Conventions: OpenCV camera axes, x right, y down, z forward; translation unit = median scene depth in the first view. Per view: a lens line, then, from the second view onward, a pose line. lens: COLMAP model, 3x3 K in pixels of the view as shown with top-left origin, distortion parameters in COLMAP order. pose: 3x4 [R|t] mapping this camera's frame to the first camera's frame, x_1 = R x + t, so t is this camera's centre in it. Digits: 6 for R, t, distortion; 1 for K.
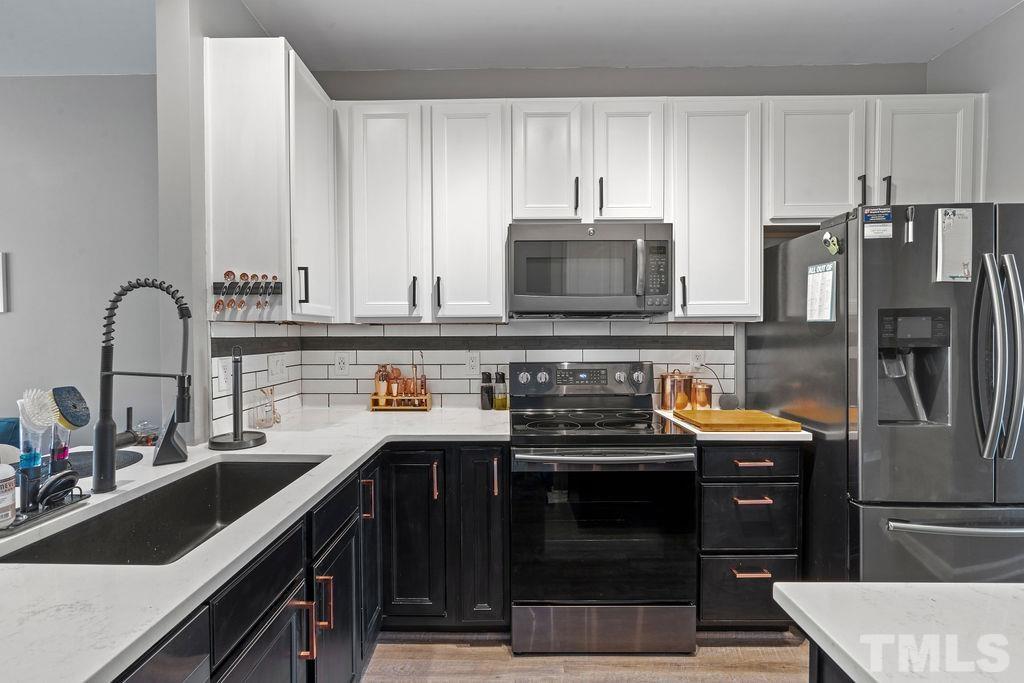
lens RADIAL K [[467.6, 0, 508.3], [0, 467.6, 342.8], [0, 0, 1]] dist [-0.010874, 0.000500]
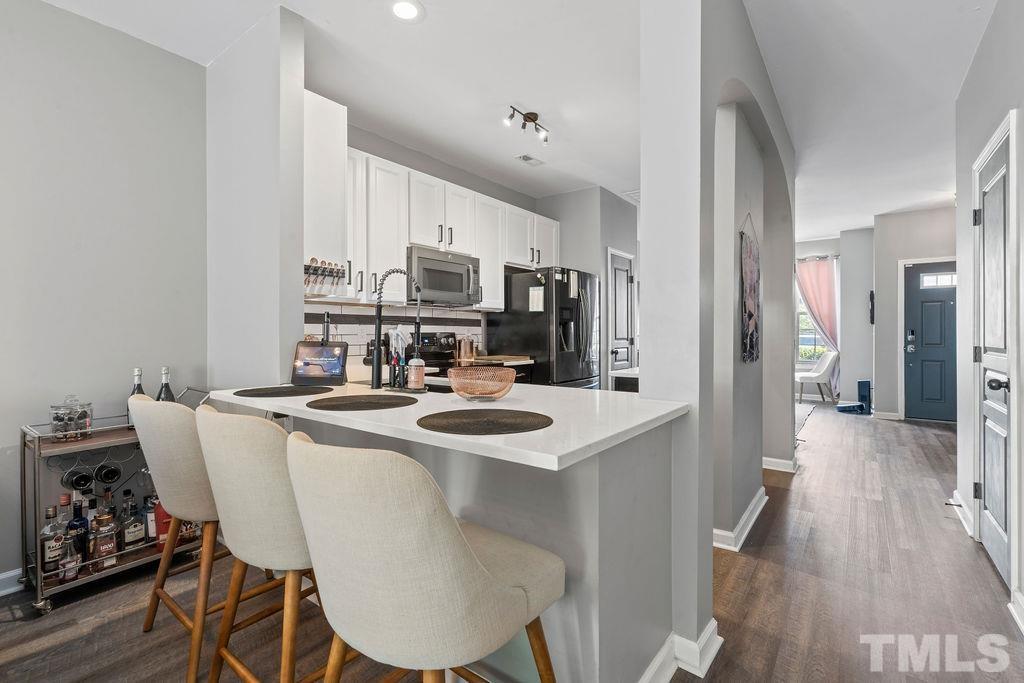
lens RADIAL K [[467.6, 0, 510.2], [0, 467.6, 336.0], [0, 0, 1]] dist [-0.010874, 0.000500]
pose [[0.585222, -0.003441, 0.810866, -1.269225], [0.018656, 0.999783, -0.009222, 0.093229], [-0.810659, 0.020525, 0.585159, -0.254803]]
